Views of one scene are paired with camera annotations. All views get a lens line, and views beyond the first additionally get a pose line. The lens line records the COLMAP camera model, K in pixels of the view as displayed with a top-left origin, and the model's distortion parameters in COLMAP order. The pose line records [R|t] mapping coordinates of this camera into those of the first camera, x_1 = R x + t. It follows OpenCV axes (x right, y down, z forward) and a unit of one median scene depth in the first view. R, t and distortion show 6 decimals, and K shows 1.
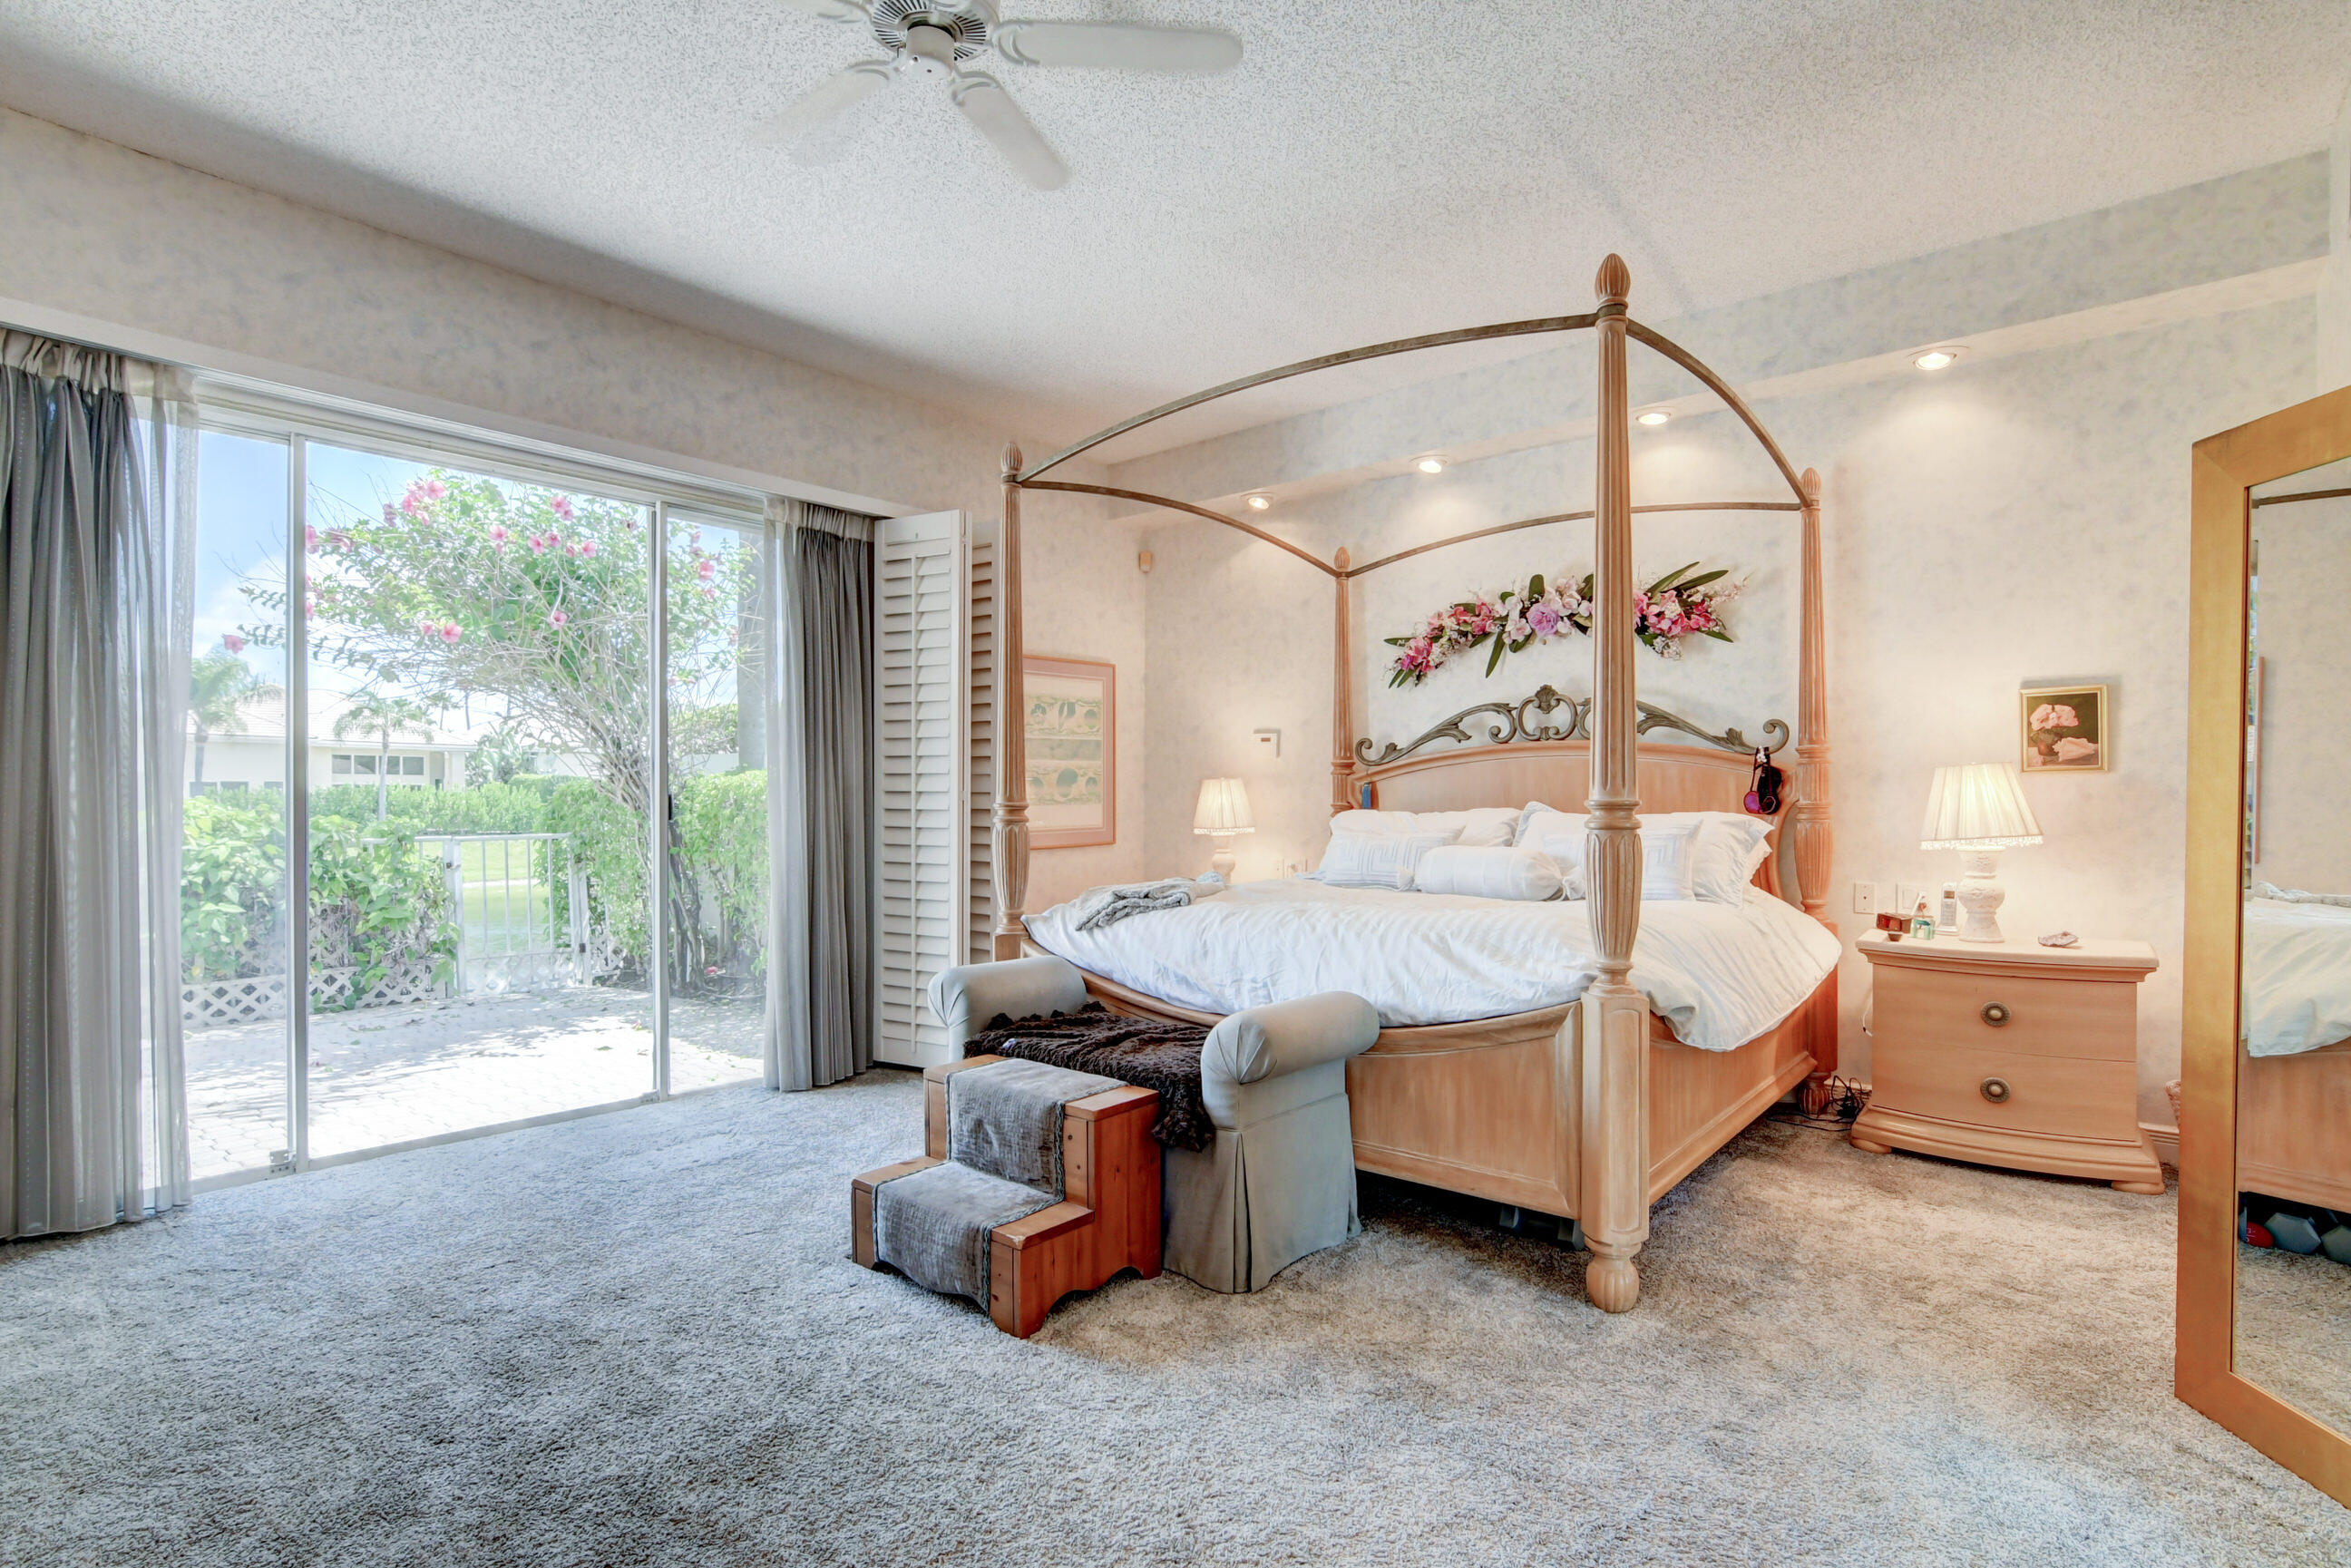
lens RADIAL K [[1141.4, 0, 1160.5], [0, 1141.4, 804.9], [0, 0, 1]] dist [-0.020798, -0.000276]
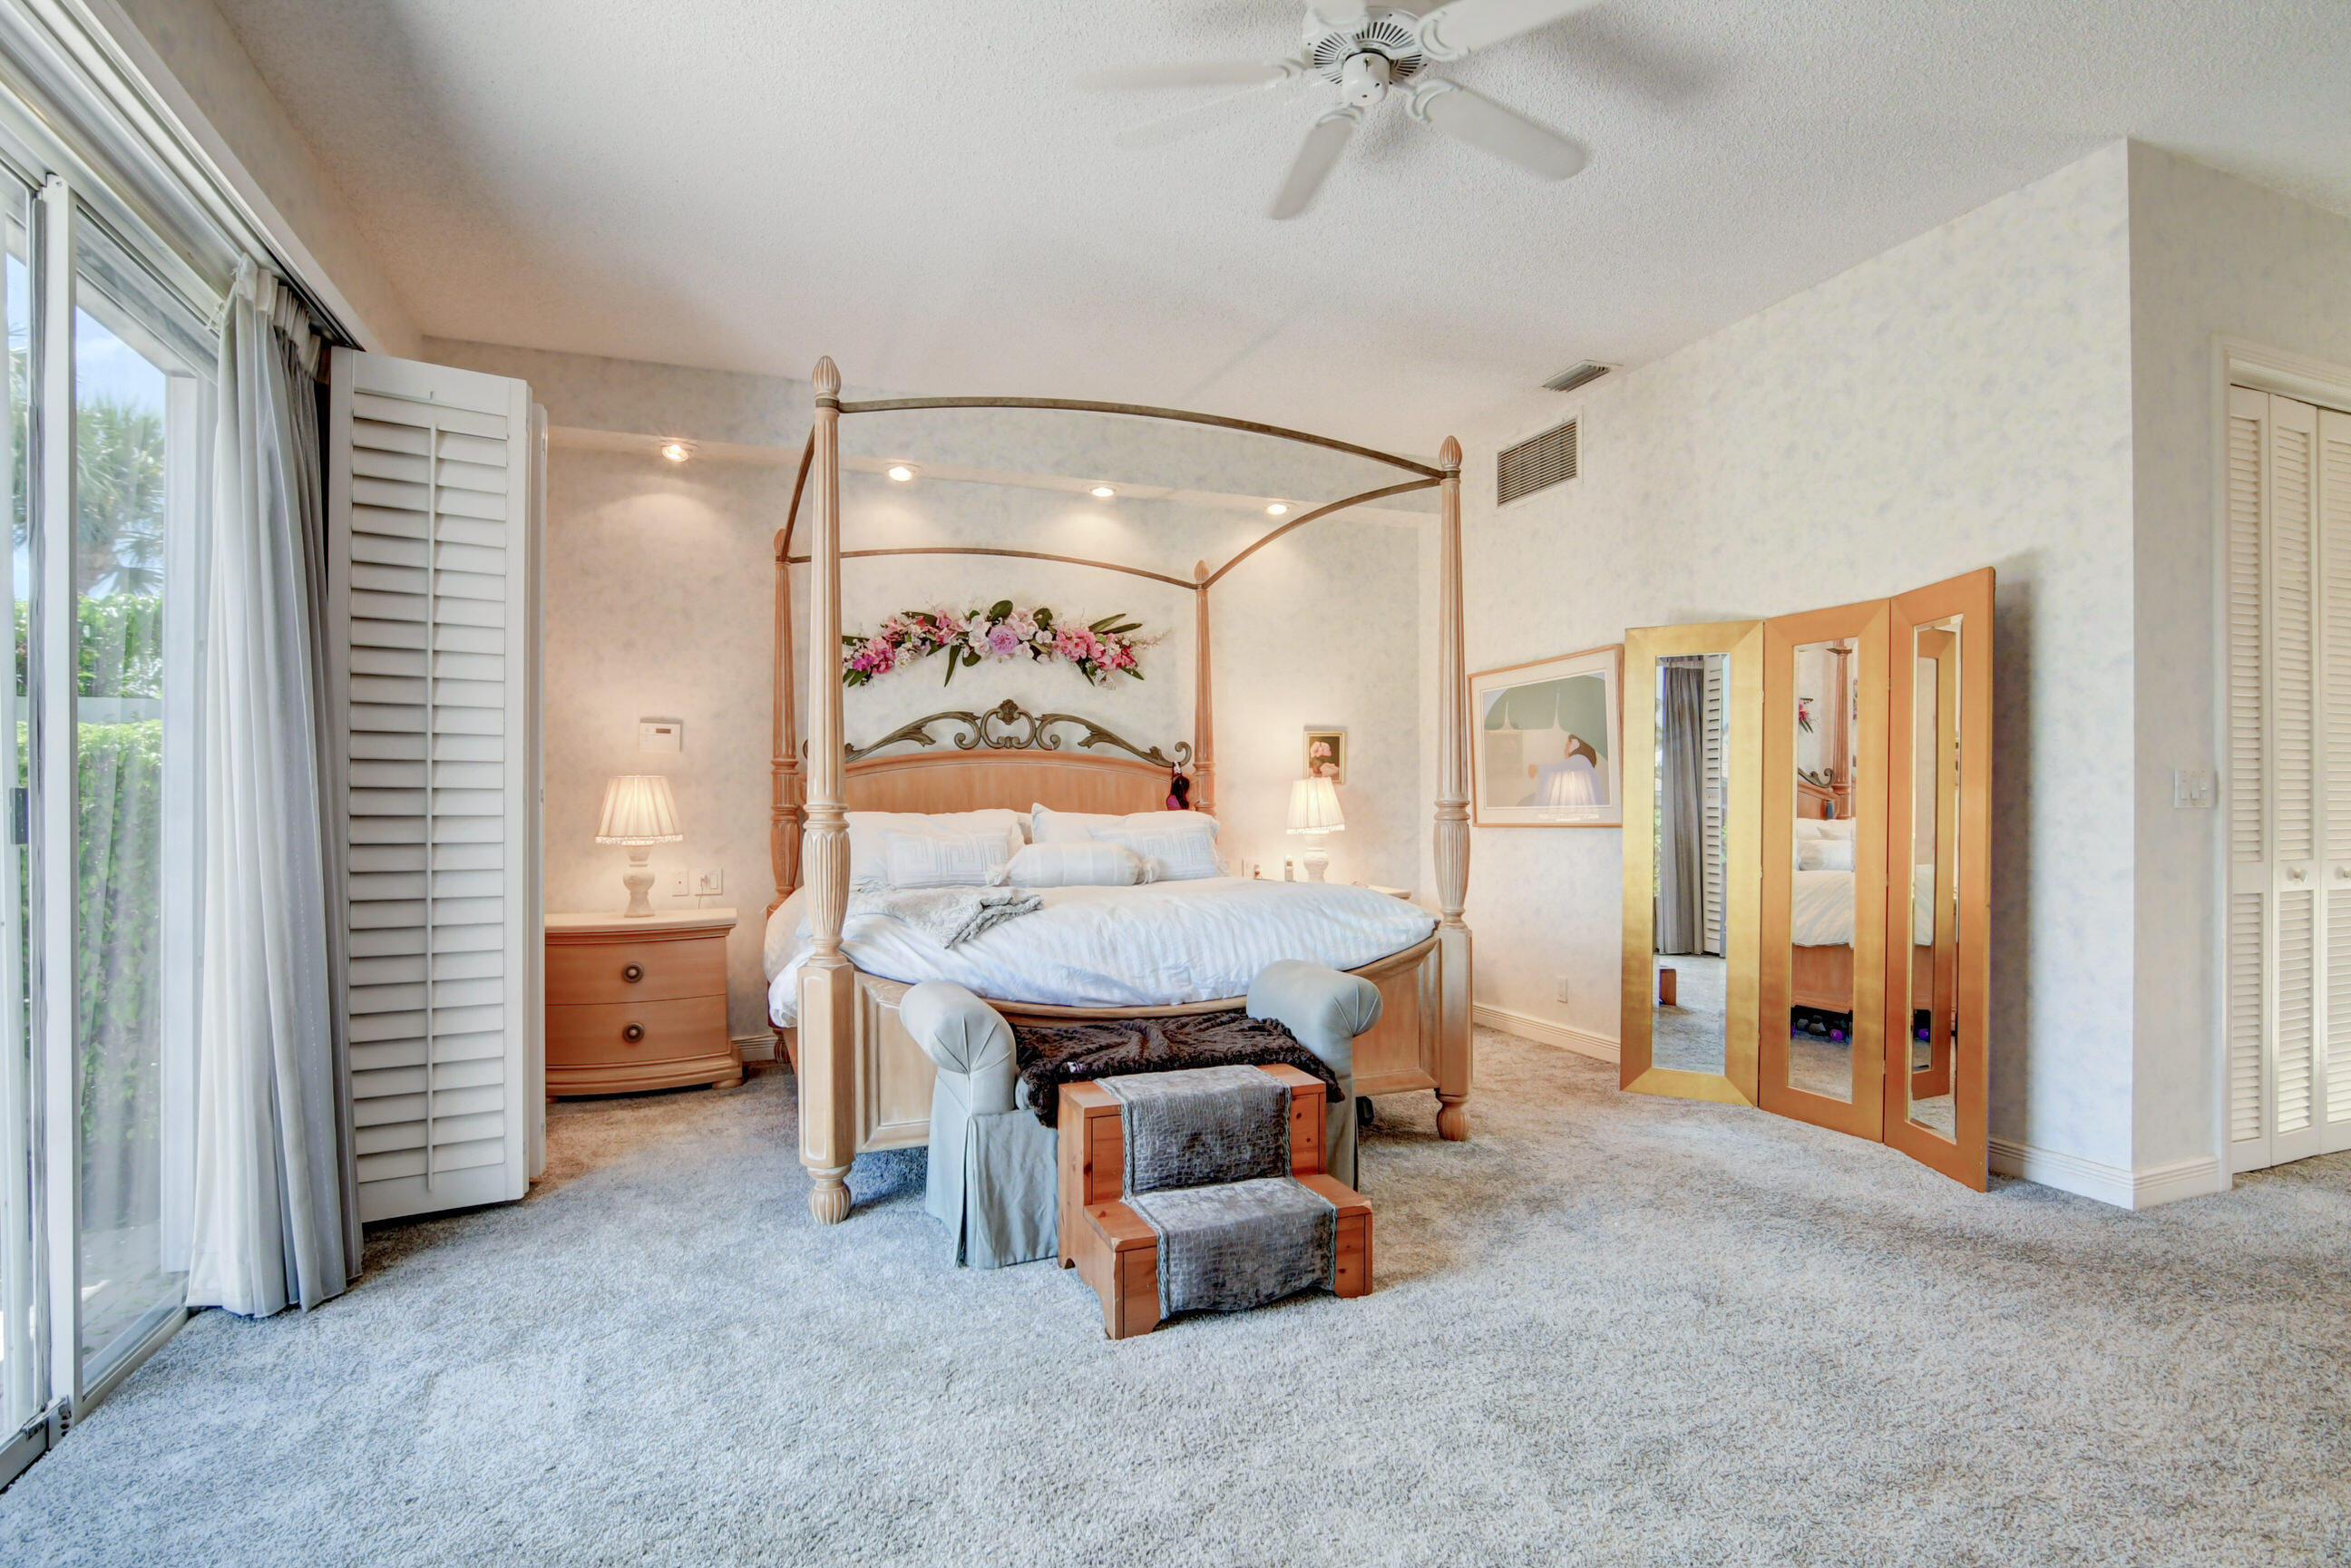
lens RADIAL K [[1152.7, 0, 1174.4], [0, 1152.7, 804.6], [0, 0, 1]] dist [-0.023635, -0.000023]
pose [[0.472334, -0.001895, 0.881418, -0.651347], [0.005462, 0.999985, -0.000777, 0.000431], [-0.881403, 0.005181, 0.472337, 0.355273]]
